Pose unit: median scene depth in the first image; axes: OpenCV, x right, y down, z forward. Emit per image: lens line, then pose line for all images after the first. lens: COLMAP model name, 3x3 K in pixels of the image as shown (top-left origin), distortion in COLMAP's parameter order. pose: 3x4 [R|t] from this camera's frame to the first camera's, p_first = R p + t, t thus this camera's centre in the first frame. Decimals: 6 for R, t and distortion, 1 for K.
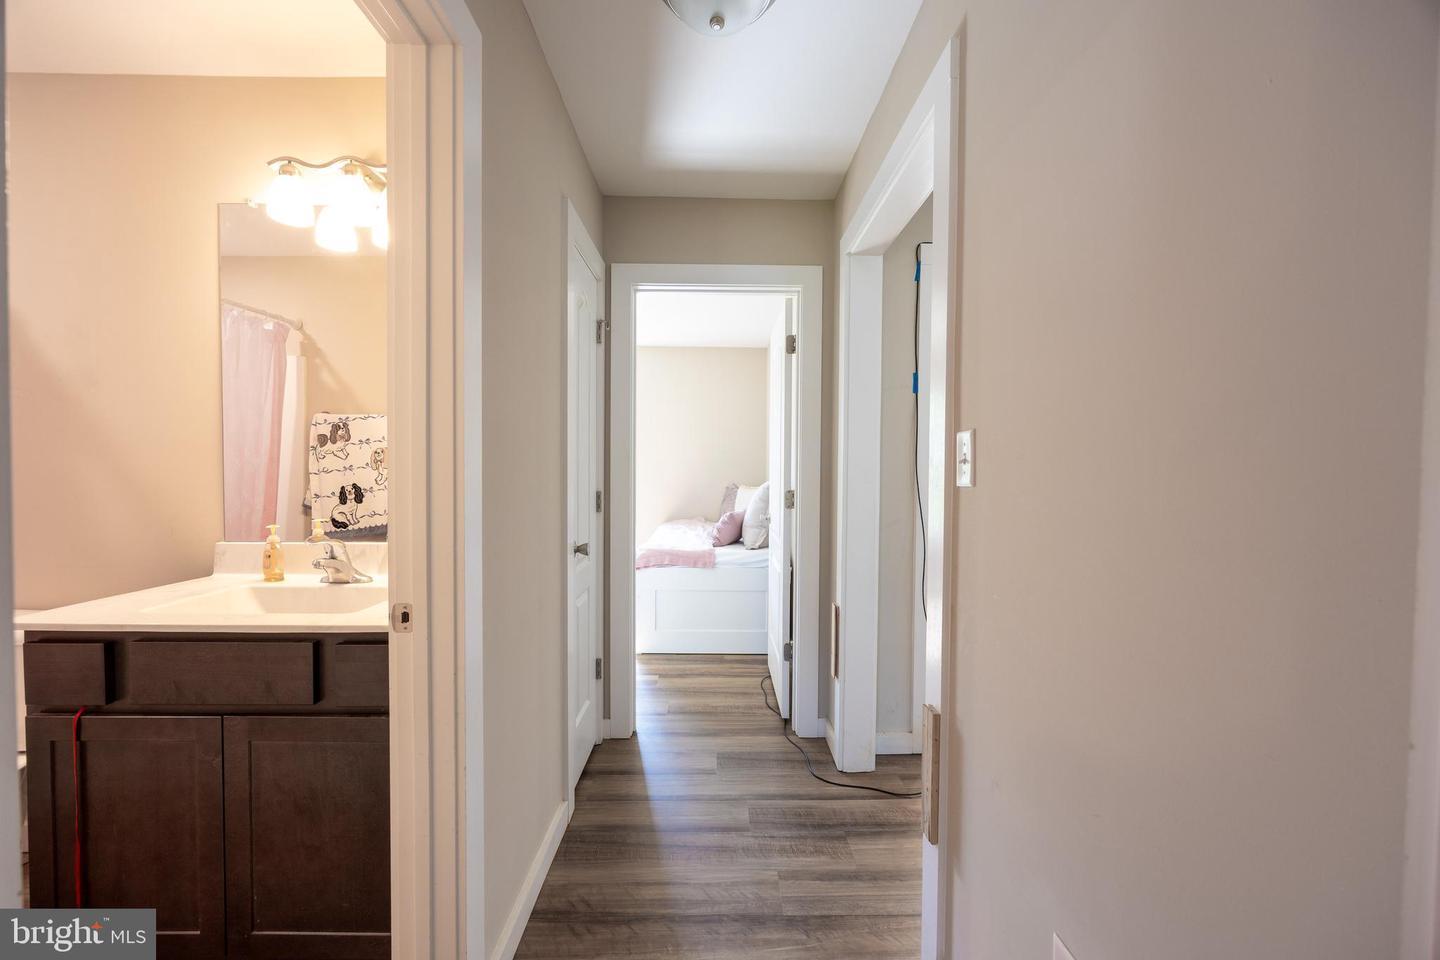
lens RADIAL K [[546.7, 0, 720.0], [0, 546.7, 480.0], [0, 0, 1]] dist [0.000287, -0.002101]
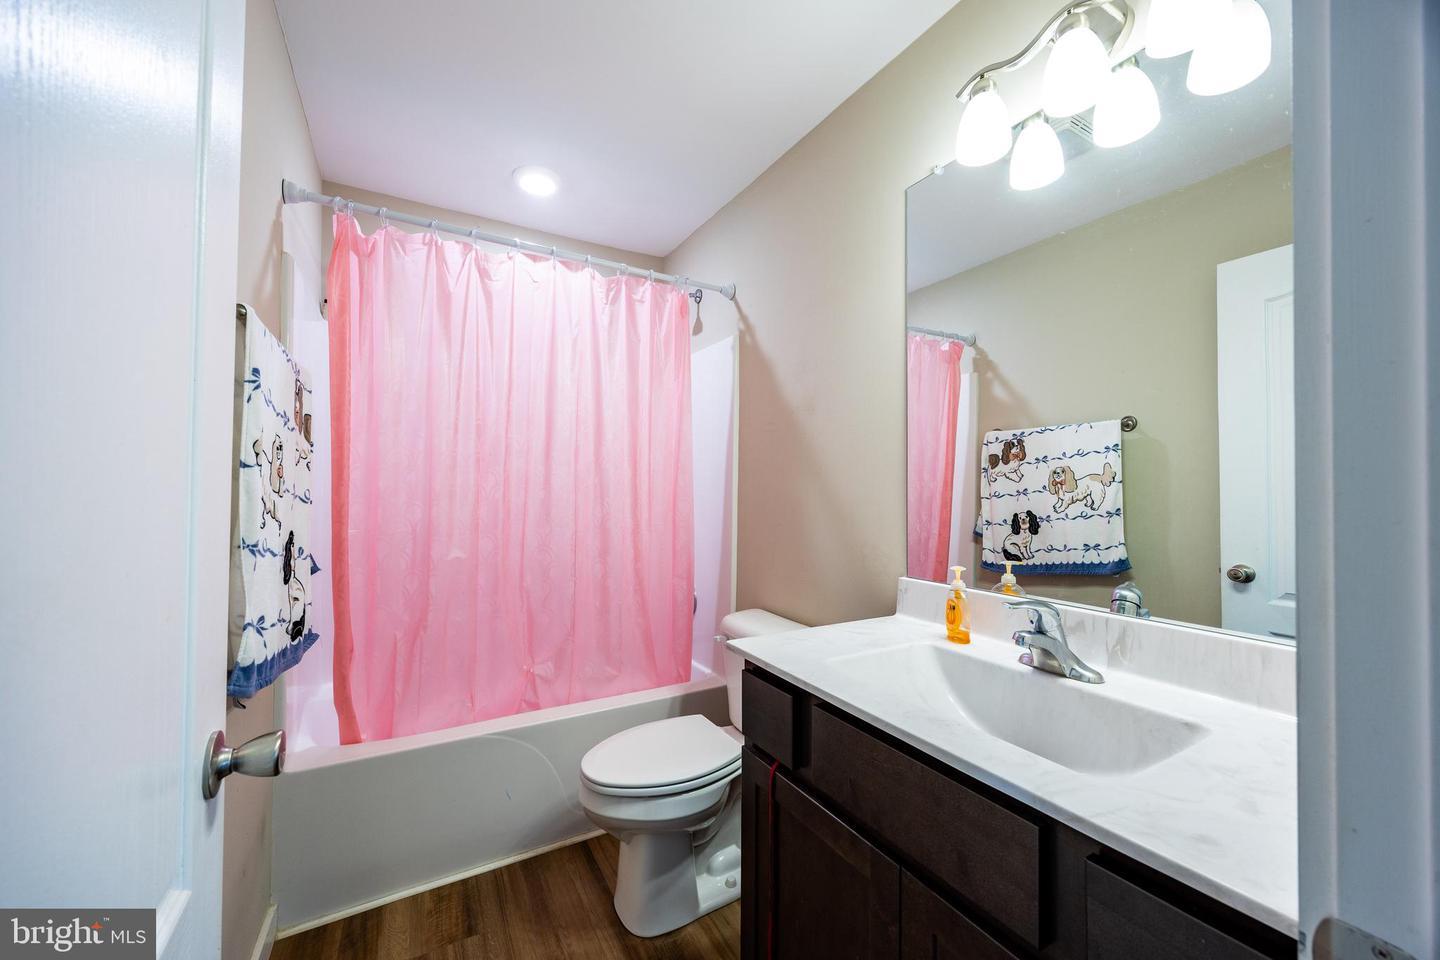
lens RADIAL K [[551.0, 0, 718.1], [0, 551.0, 481.3], [0, 0, 1]] dist [-0.002741, -0.000228]
pose [[0.482064, -0.014400, -0.876018, -0.159929], [-0.023554, 0.999291, -0.029388, -0.002188], [0.875819, 0.034801, 0.481383, 0.175228]]
